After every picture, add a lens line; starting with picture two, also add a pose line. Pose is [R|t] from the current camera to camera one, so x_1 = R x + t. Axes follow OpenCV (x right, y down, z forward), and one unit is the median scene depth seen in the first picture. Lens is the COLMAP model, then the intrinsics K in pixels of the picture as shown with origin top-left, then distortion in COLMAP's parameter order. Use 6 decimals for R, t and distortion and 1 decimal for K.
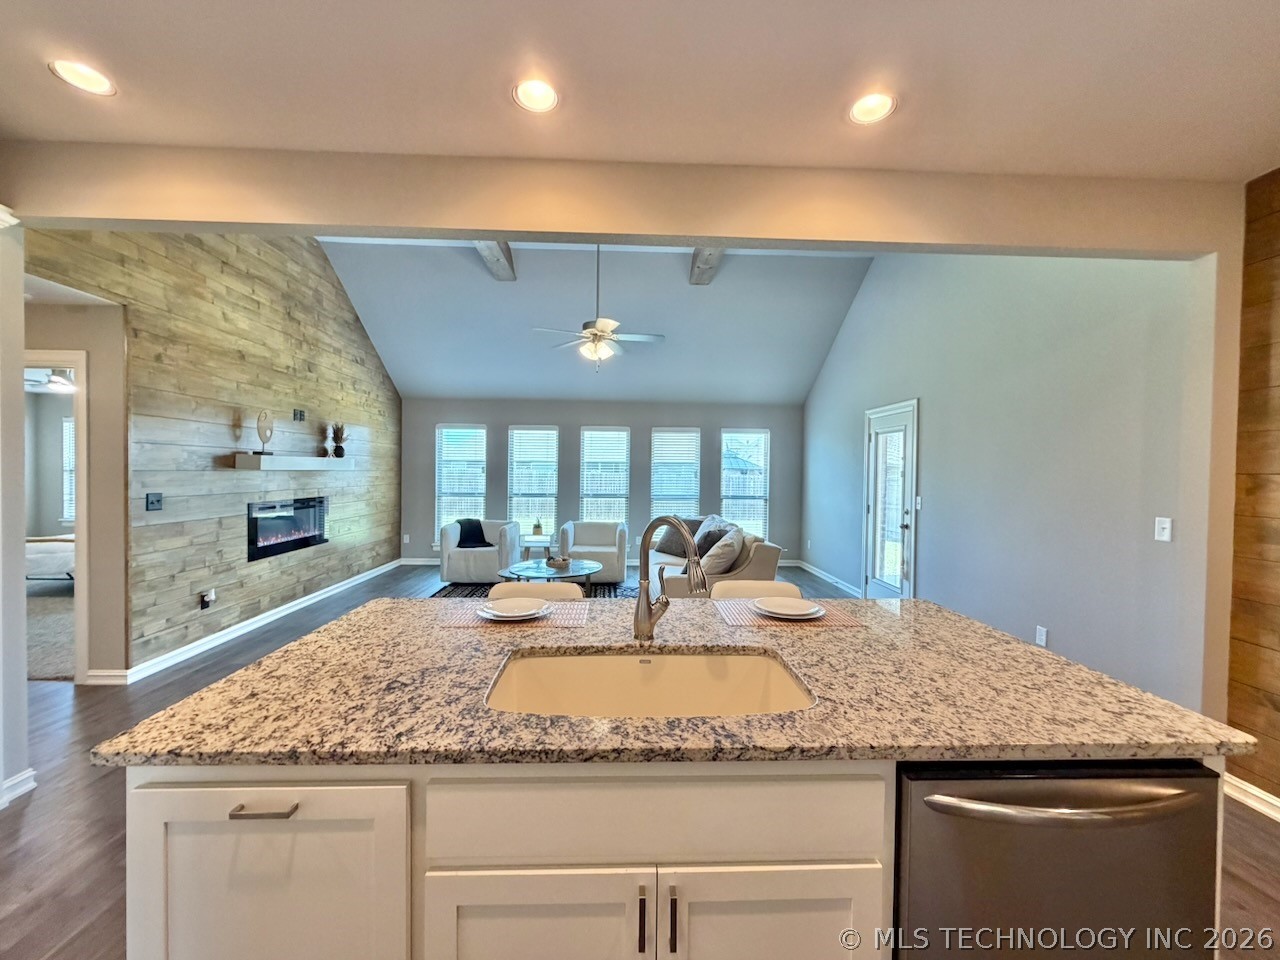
lens RADIAL K [[509.0, 0, 630.0], [0, 509.0, 476.7], [0, 0, 1]] dist [-0.001778, 0.000072]
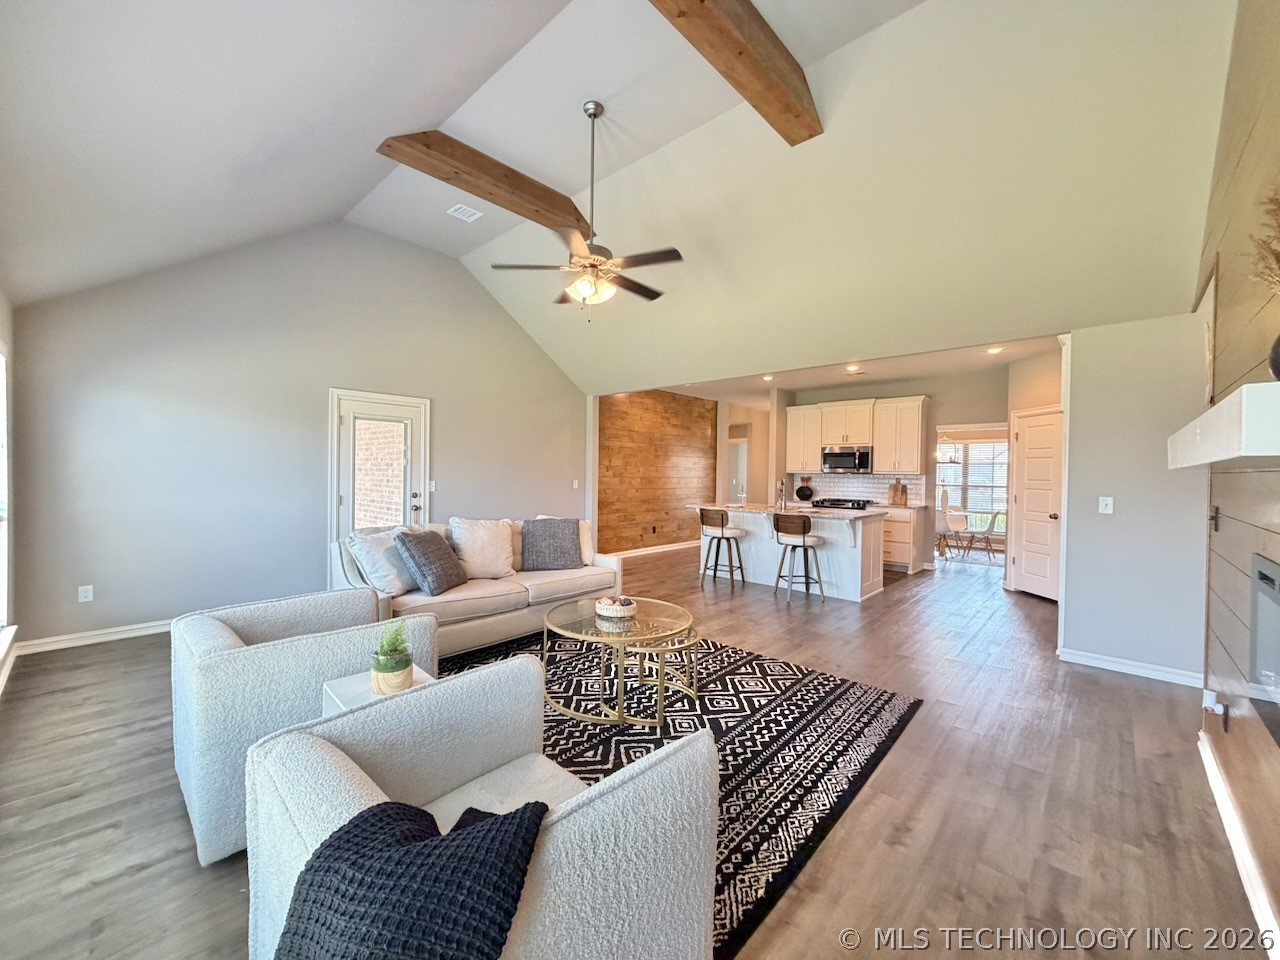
lens RADIAL K [[509.0, 0, 638.8], [0, 509.0, 479.1], [0, 0, 1]] dist [-0.001778, 0.000072]
pose [[-0.712606, -0.033467, 0.700765, -0.599817], [-0.013852, 0.999338, 0.033640, -0.012187], [-0.701427, 0.014265, -0.712598, 1.445439]]
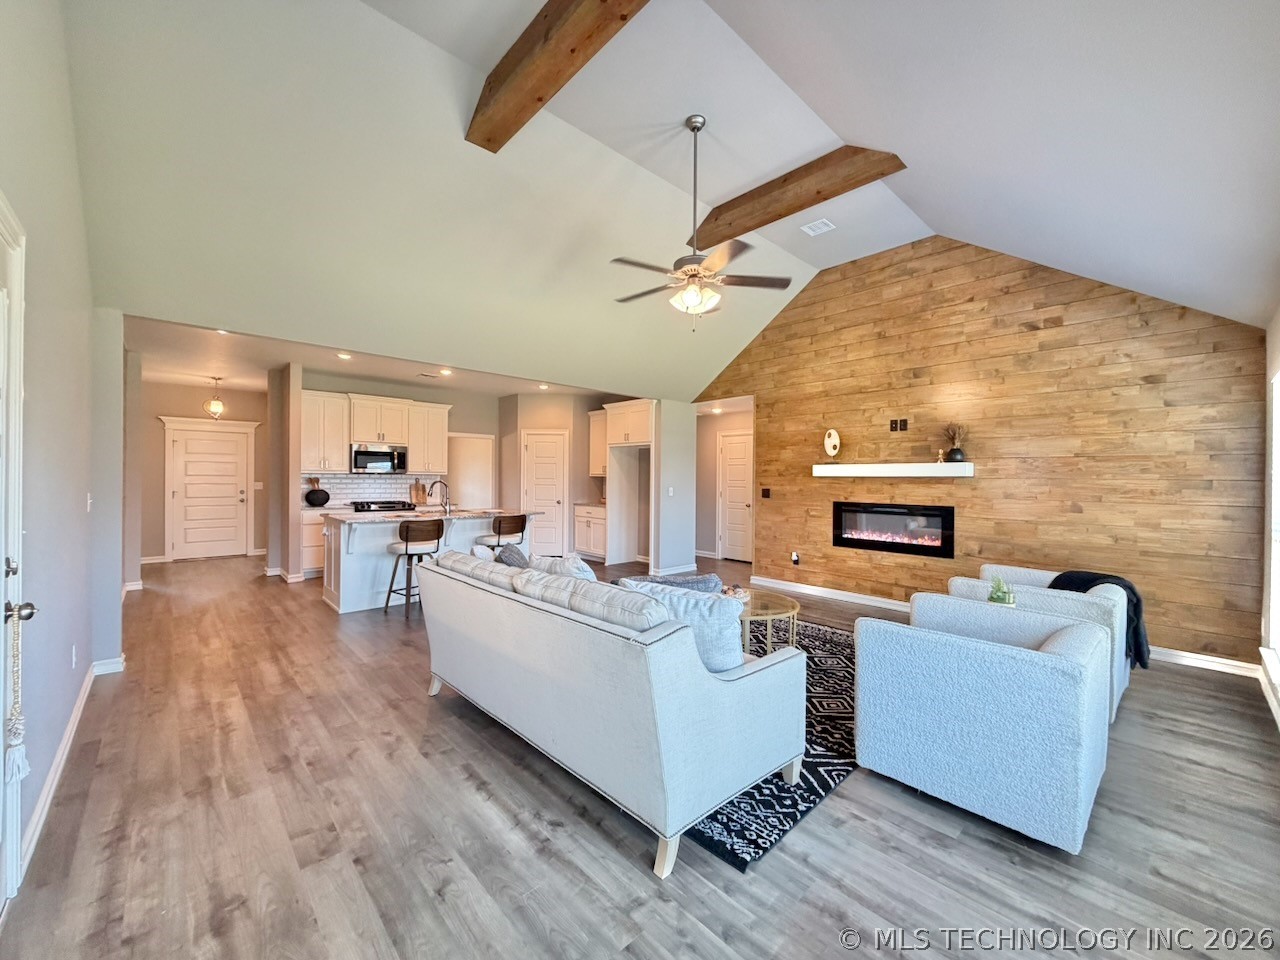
lens RADIAL K [[509.0, 0, 638.3], [0, 509.0, 478.4], [0, 0, 1]] dist [-0.001778, 0.000072]
pose [[-0.751953, -0.020603, -0.658895, 0.455425], [-0.028513, 0.999593, 0.001284, 0.004195], [0.658600, 0.019752, -0.752234, 1.475838]]
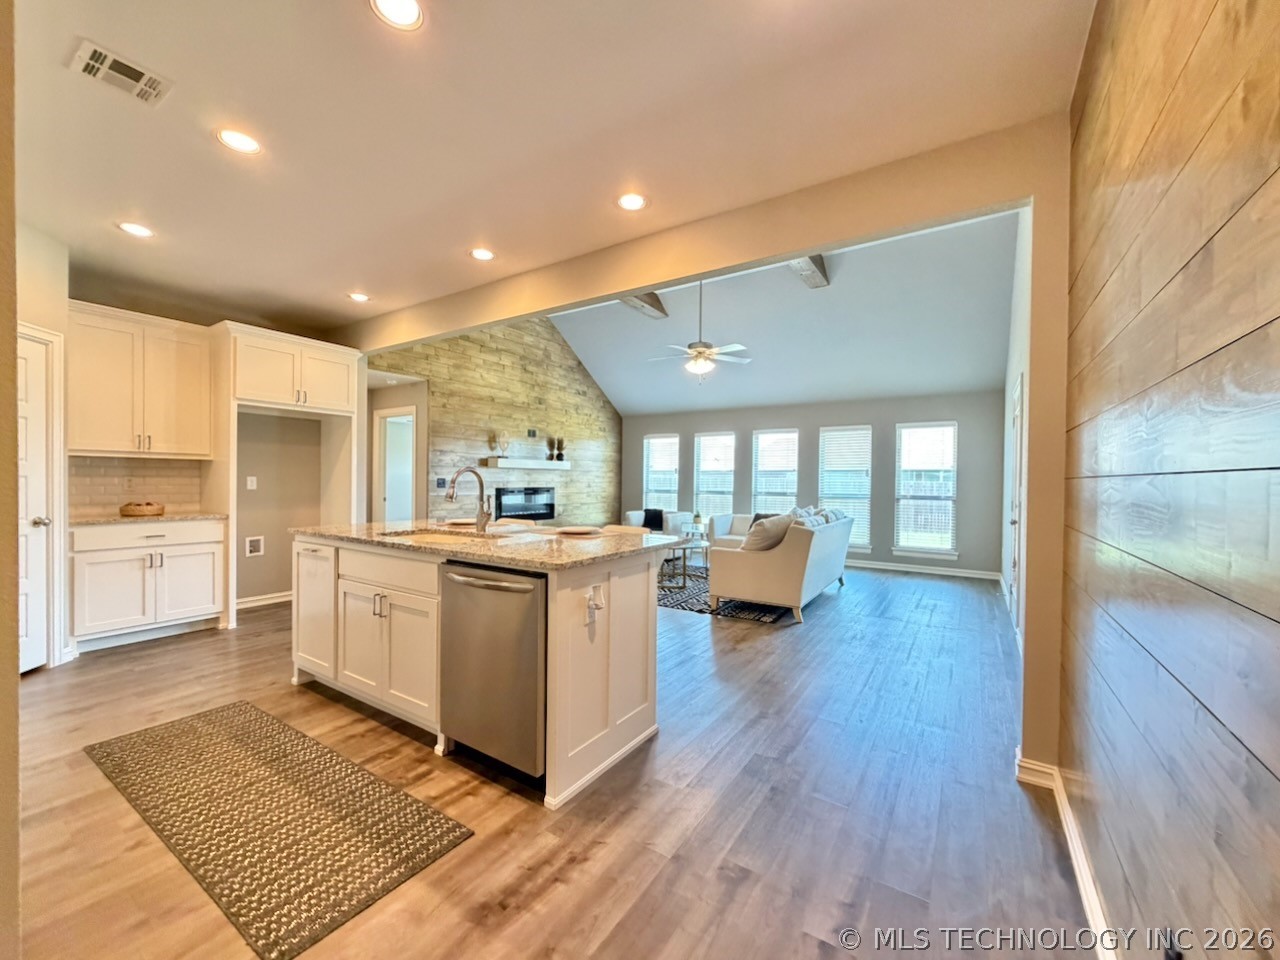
lens RADIAL K [[509.0, 0, 630.2], [0, 509.0, 483.1], [0, 0, 1]] dist [-0.001778, 0.000072]
pose [[0.813753, 0.001319, -0.581209, 0.499062], [-0.009086, 0.999904, -0.010453, 0.044381], [0.581139, 0.013787, 0.813687, -0.079912]]
